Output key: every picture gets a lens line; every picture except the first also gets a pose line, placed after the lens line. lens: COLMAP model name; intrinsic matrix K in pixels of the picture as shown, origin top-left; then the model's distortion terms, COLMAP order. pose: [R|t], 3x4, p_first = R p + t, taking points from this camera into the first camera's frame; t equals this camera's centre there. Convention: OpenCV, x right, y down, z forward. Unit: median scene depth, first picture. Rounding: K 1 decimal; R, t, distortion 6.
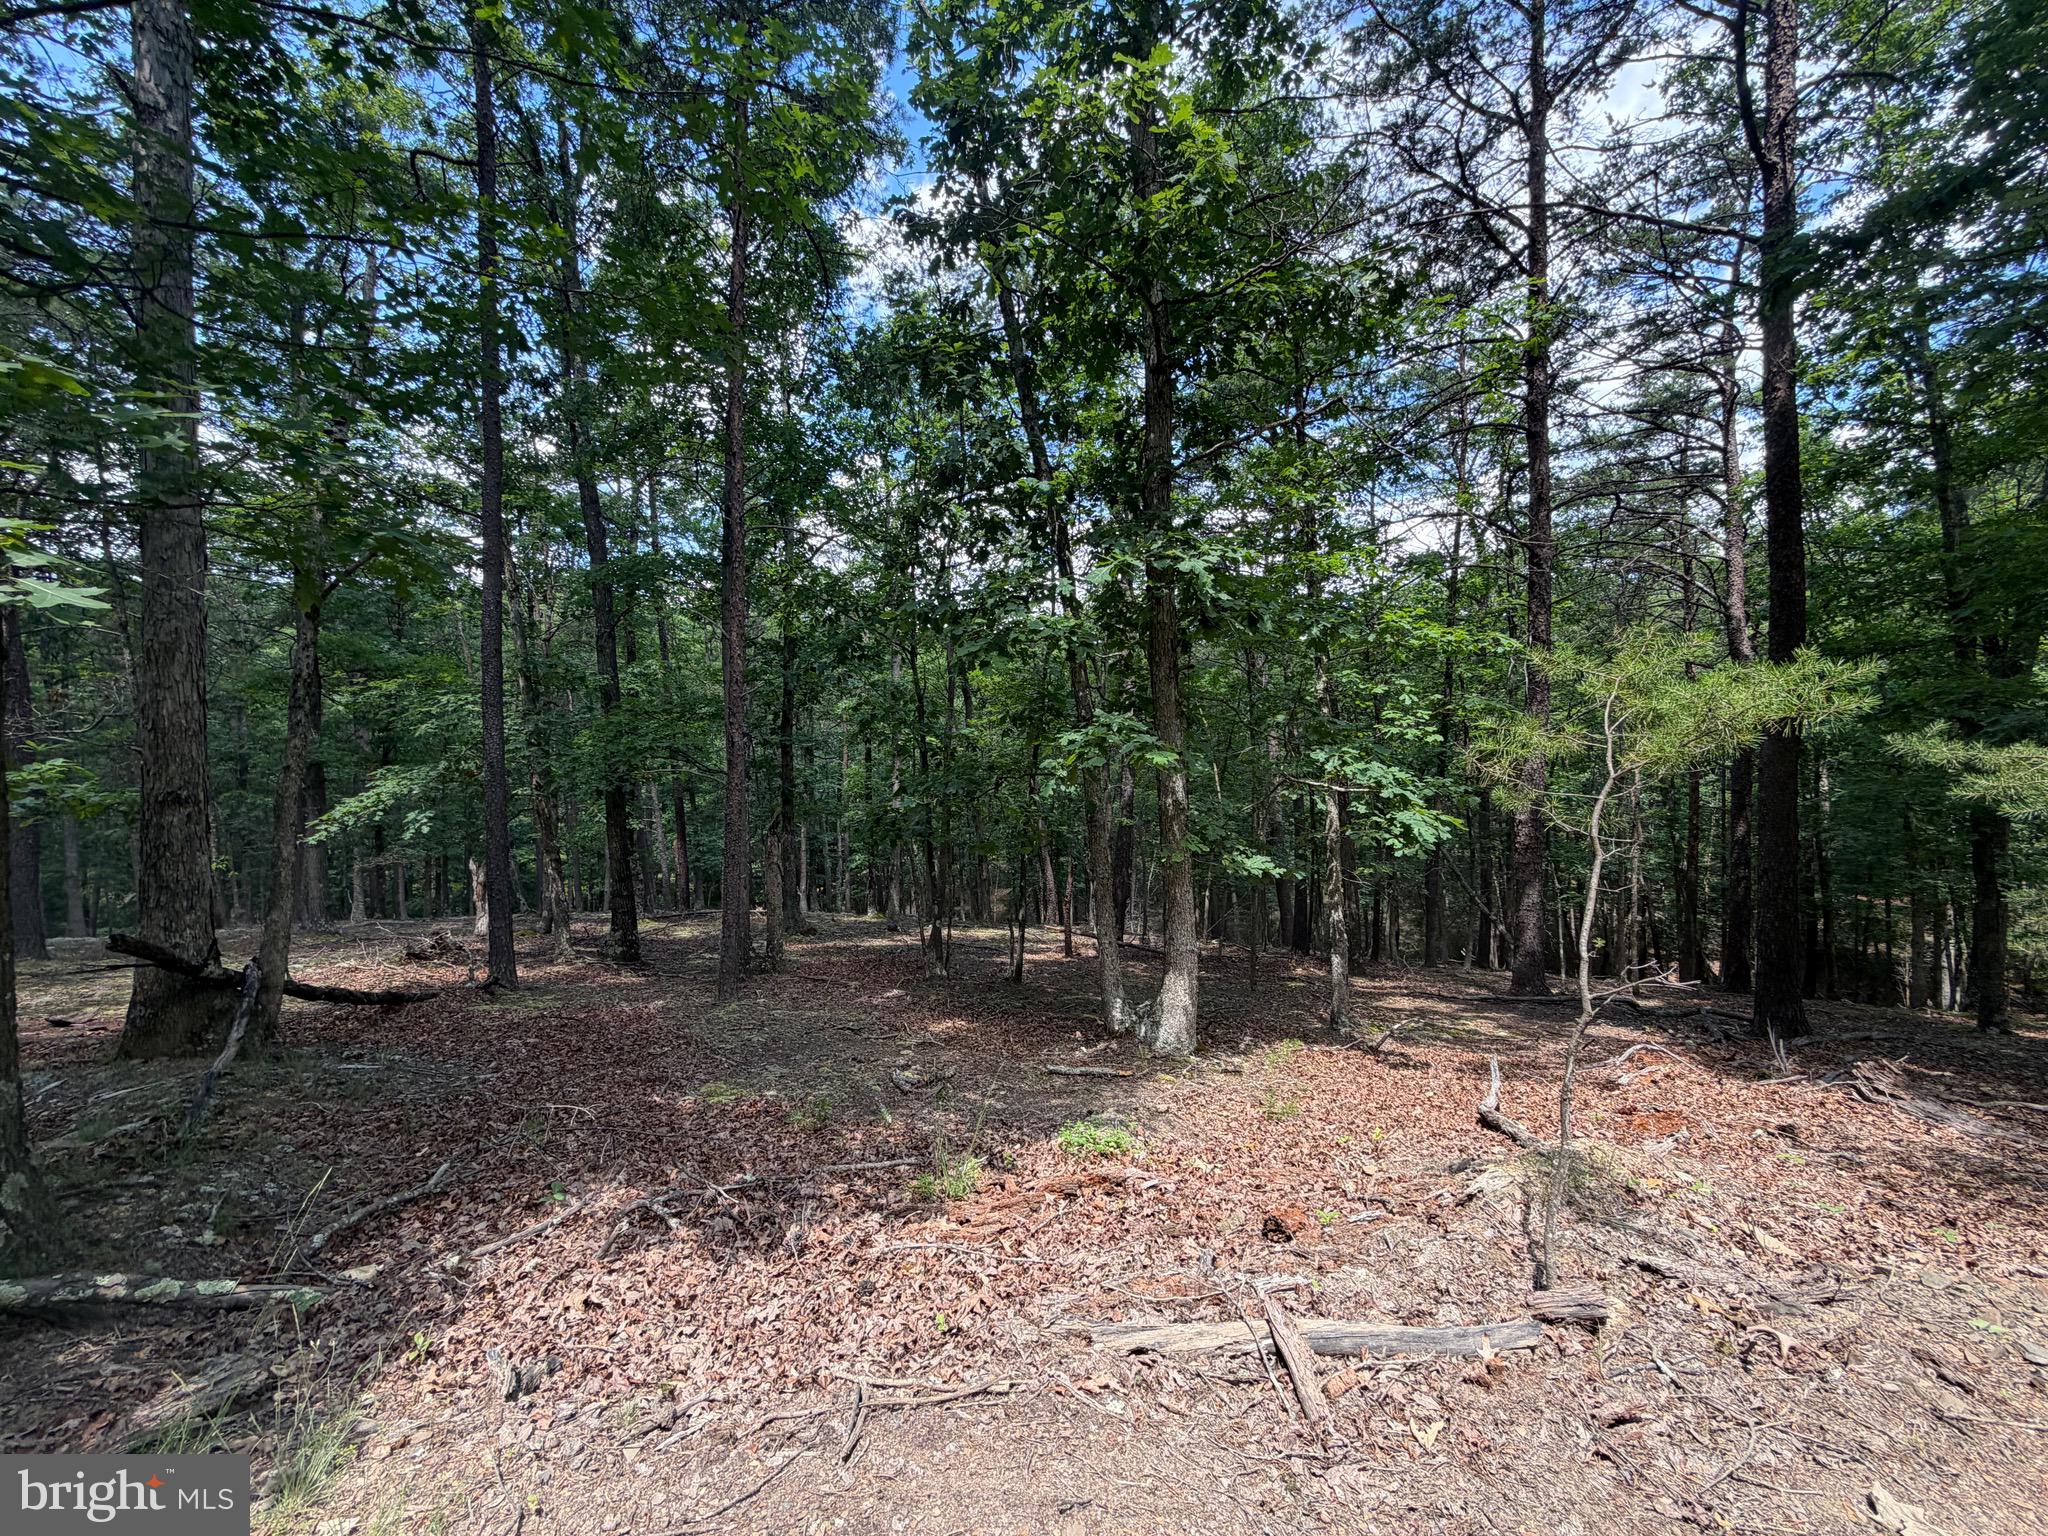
lens RADIAL K [[814.7, 0, 1017.6], [0, 814.7, 767.8], [0, 0, 1]] dist [0.003460, -0.000497]
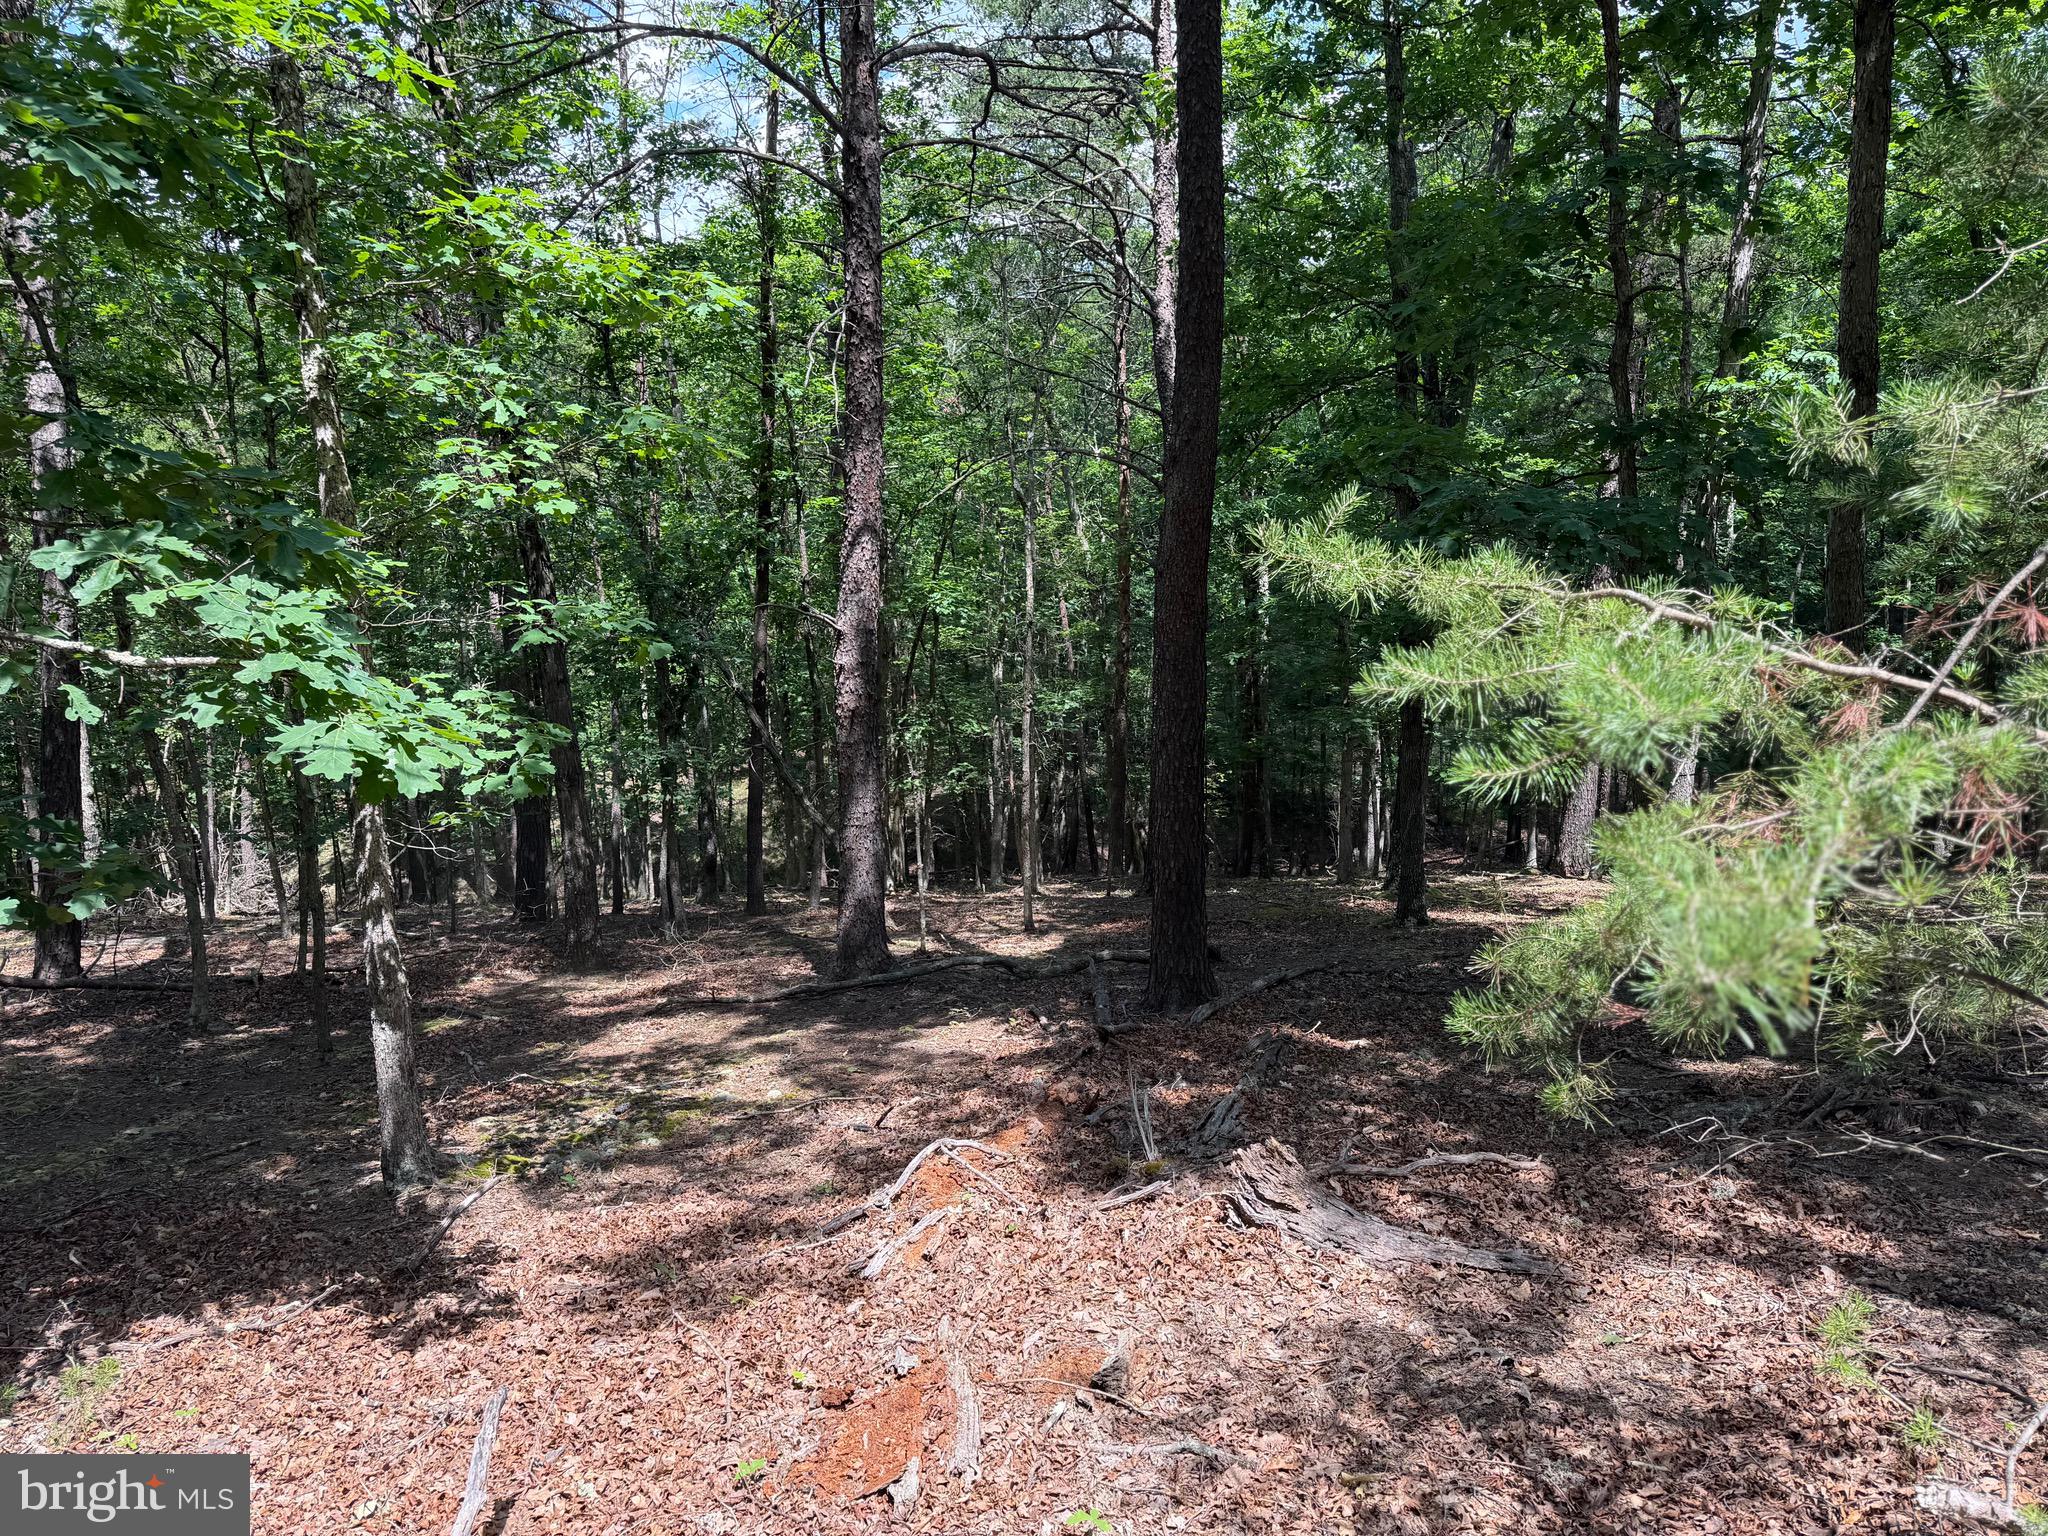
lens RADIAL K [[1439.1, 0, 1025.4], [0, 1439.1, 769.0], [0, 0, 1]] dist [0.042599, -0.043701]
pose [[0.820395, -0.089125, 0.564809, 0.355184], [0.005728, 0.989009, 0.147742, -0.015089], [-0.571769, -0.117971, 0.811889, 0.304619]]
